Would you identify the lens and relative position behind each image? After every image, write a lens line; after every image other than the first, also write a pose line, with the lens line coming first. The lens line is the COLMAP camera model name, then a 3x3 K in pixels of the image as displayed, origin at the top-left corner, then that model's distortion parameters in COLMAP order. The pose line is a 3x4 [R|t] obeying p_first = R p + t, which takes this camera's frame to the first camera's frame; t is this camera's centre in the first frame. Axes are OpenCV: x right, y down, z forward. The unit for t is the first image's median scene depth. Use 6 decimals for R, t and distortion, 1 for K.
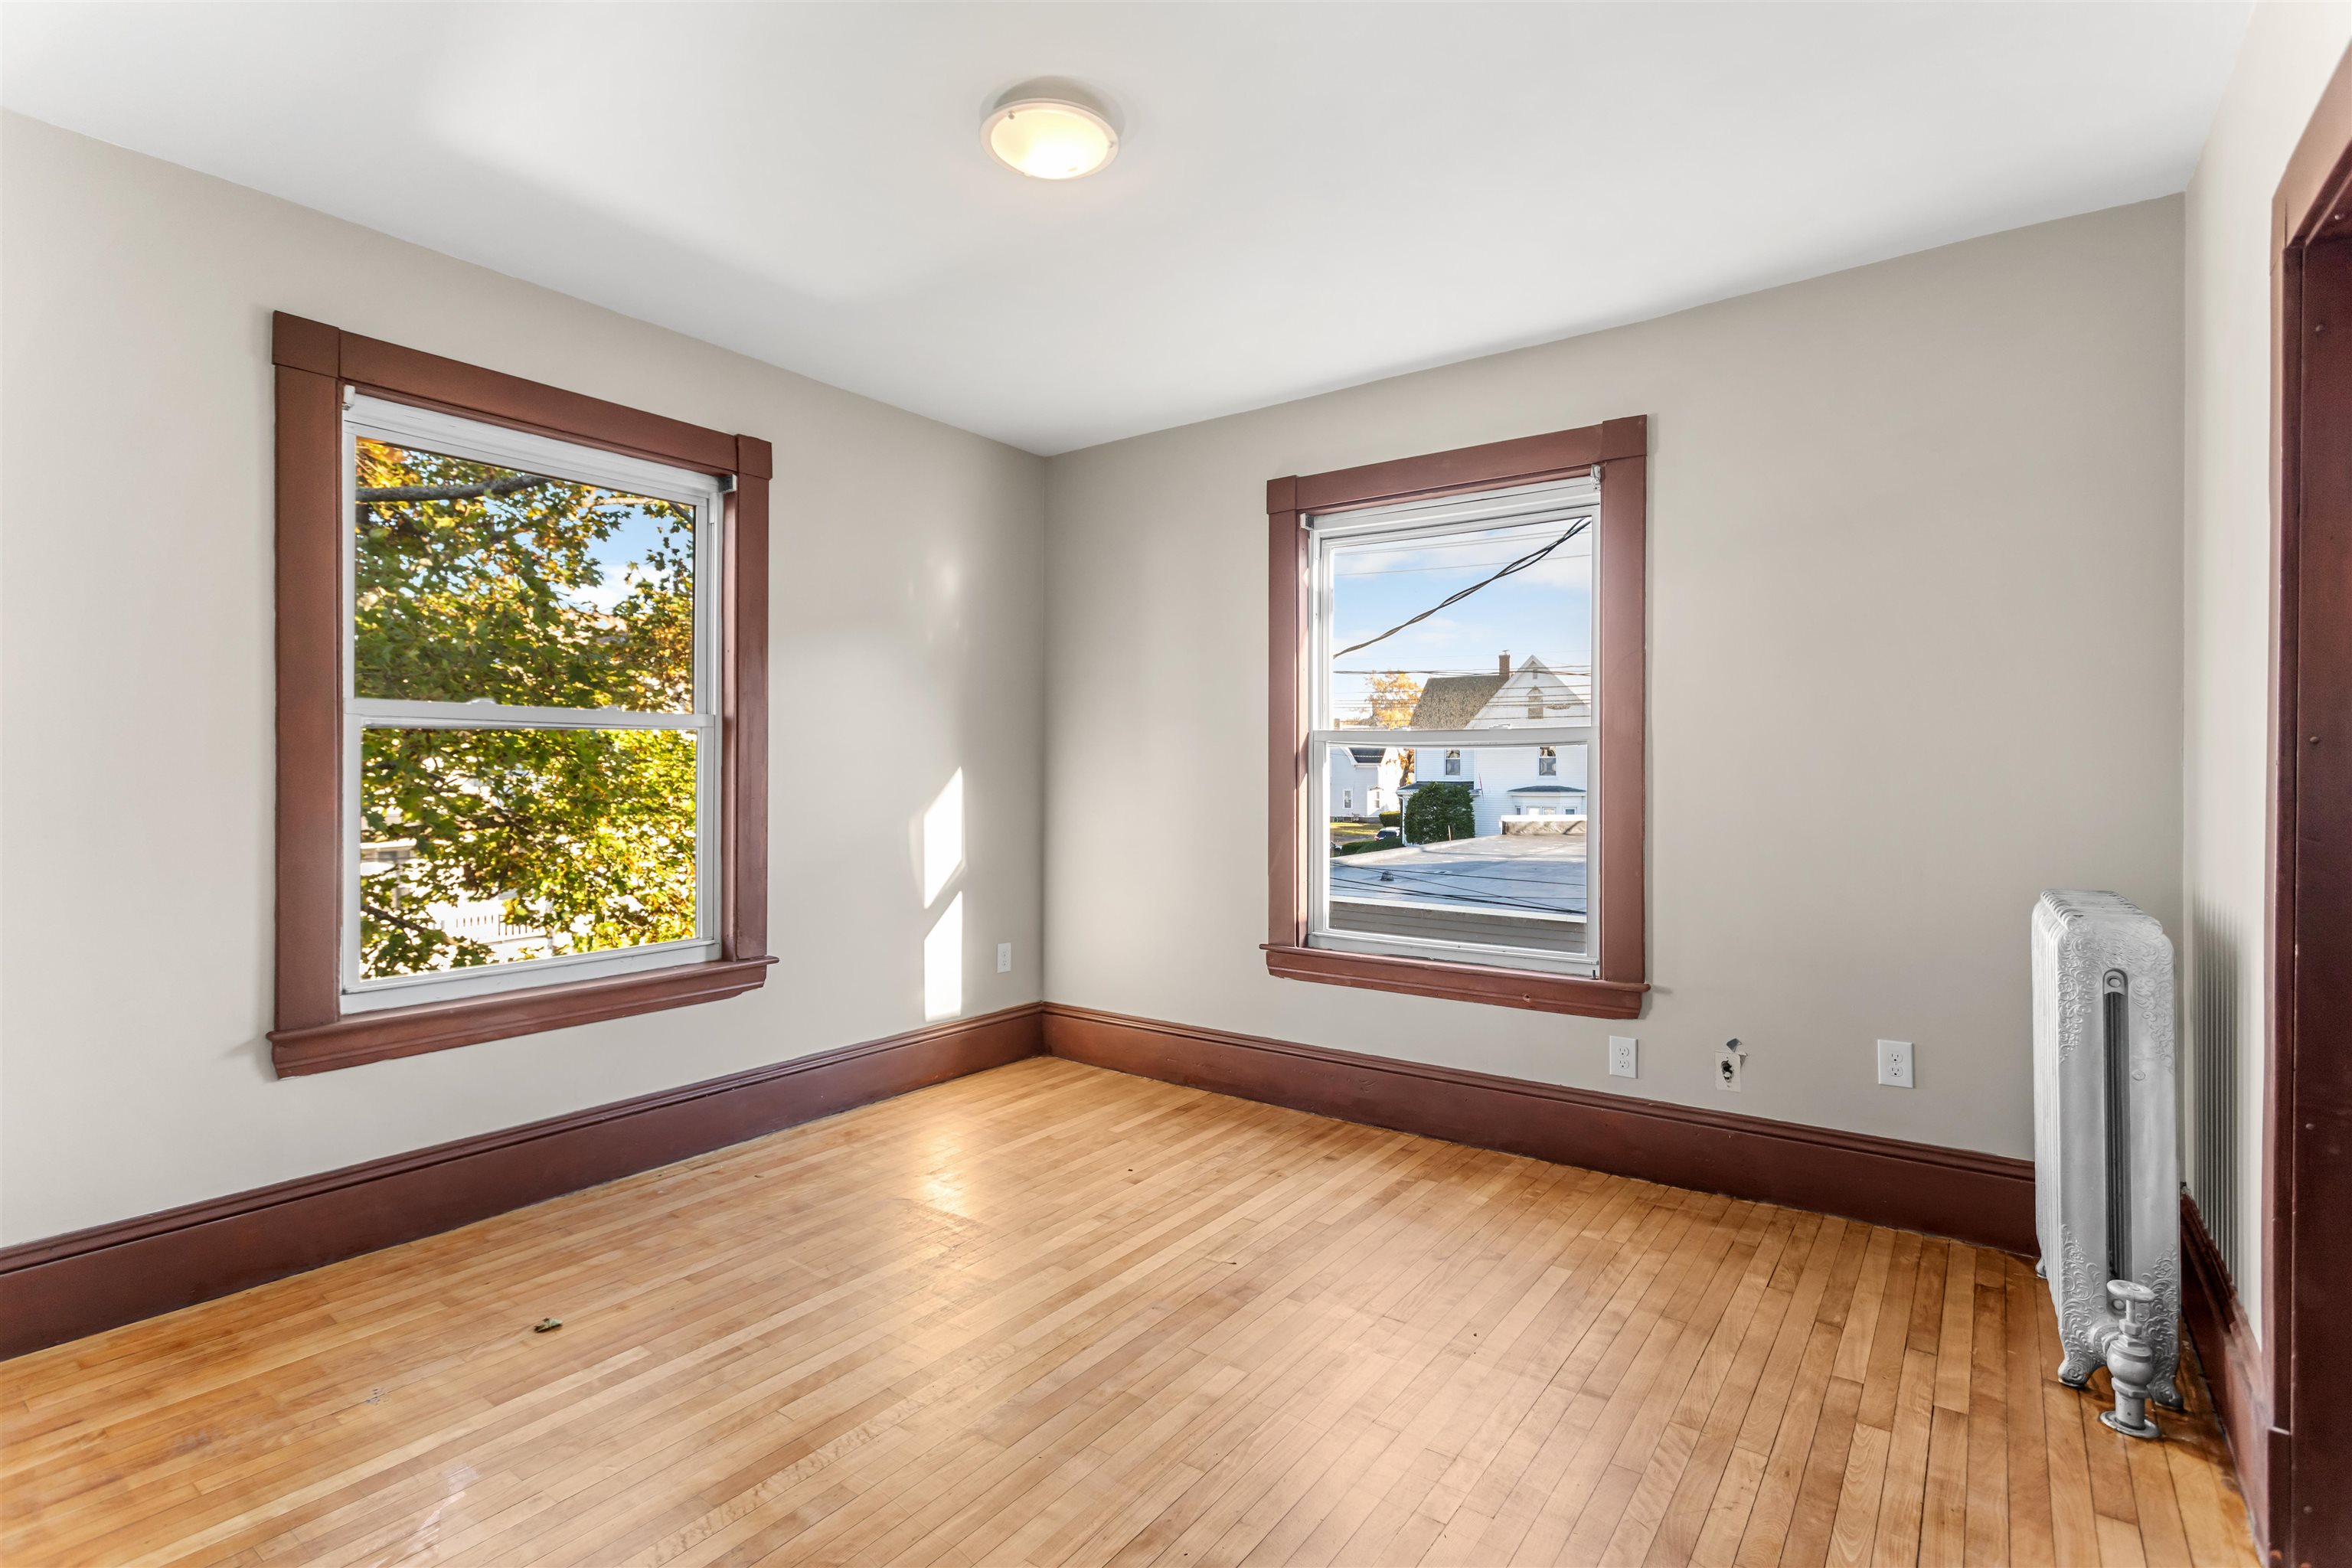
lens RADIAL K [[1124.6, 0, 1171.6], [0, 1124.6, 776.8], [0, 0, 1]] dist [0.002911, 0.000165]
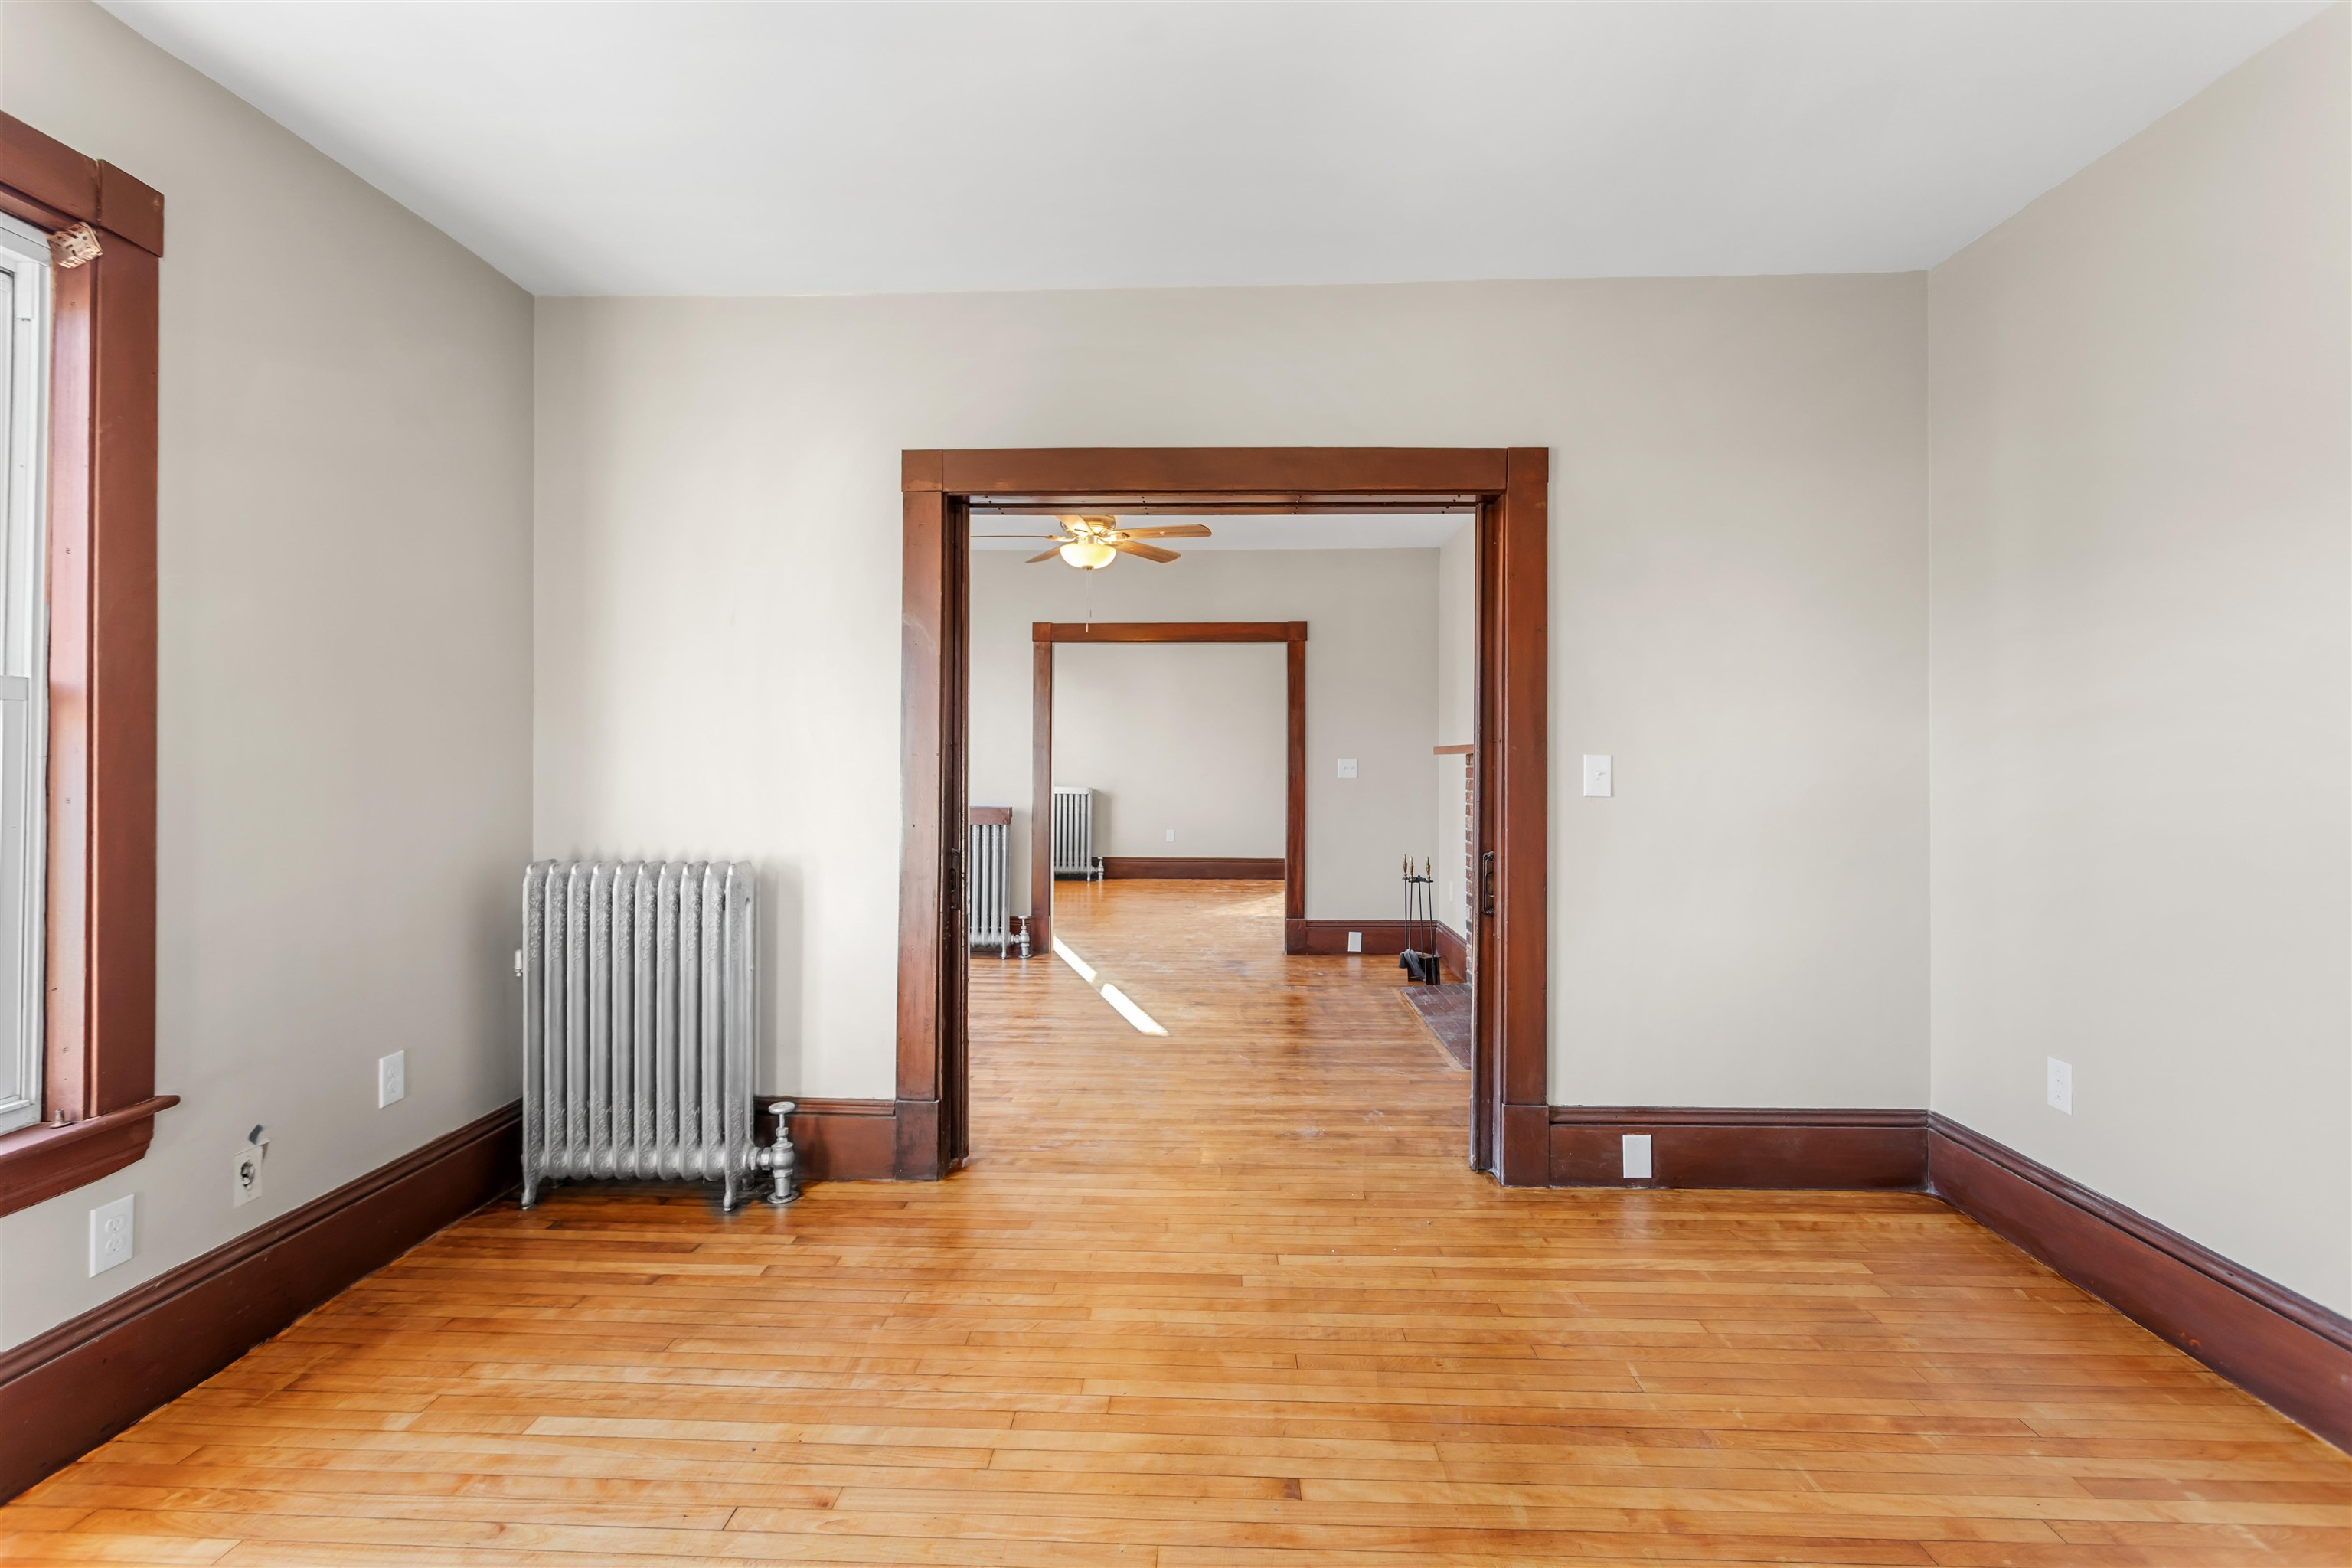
lens RADIAL K [[1124.6, 0, 1175.5], [0, 1124.6, 768.0], [0, 0, 1]] dist [0.002911, 0.000165]
pose [[-0.565030, -0.005883, 0.825050, -0.437816], [0.001851, 0.999963, 0.008398, -0.004589], [-0.825068, 0.006272, -0.564998, 0.917170]]
